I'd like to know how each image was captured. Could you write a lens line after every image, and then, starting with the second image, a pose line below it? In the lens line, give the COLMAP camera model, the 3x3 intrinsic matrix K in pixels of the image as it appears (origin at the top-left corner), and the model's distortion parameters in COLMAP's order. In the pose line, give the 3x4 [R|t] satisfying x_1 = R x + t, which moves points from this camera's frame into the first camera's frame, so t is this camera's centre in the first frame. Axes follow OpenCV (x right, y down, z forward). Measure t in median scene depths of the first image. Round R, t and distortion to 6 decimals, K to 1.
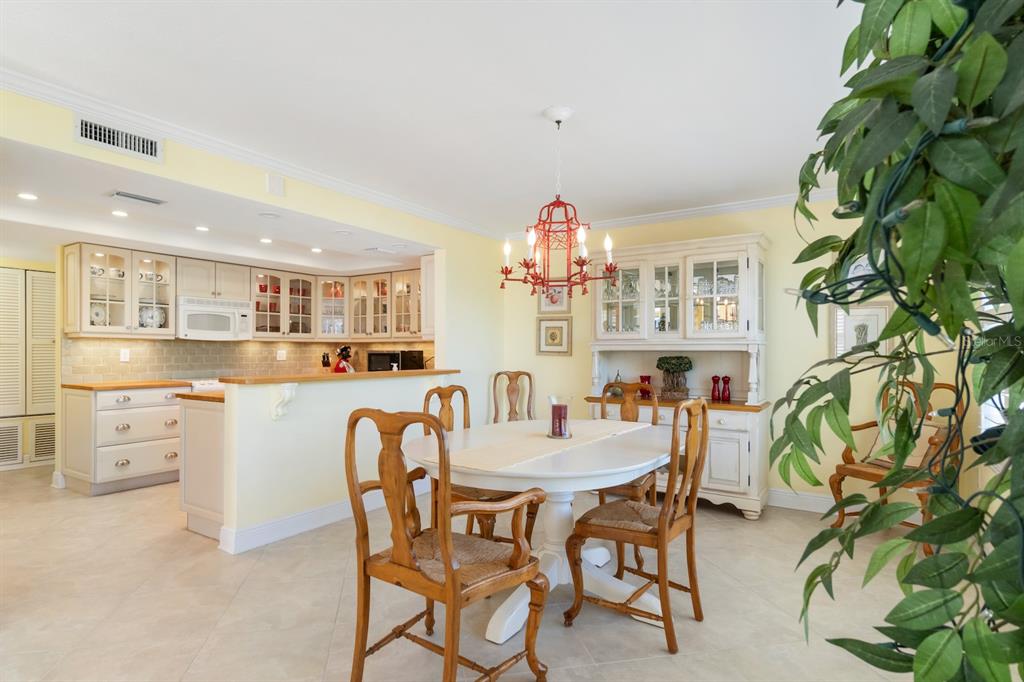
lens RADIAL K [[539.0, 0, 509.0], [0, 539.0, 347.1], [0, 0, 1]] dist [-0.003030, -0.001030]
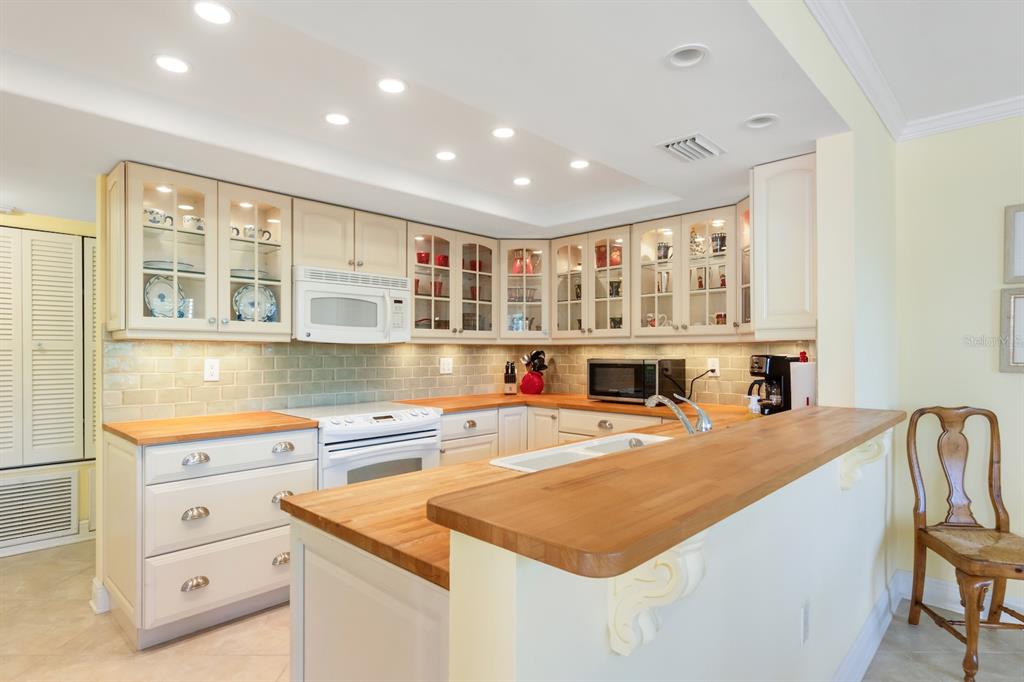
lens RADIAL K [[539.0, 0, 509.0], [0, 539.0, 347.1], [0, 0, 1]] dist [-0.003030, -0.001030]
pose [[0.981957, -0.002774, -0.189085, -0.246105], [0.002643, 0.999996, -0.000948, -0.006599], [0.189086, 0.000431, 0.981960, 0.416302]]
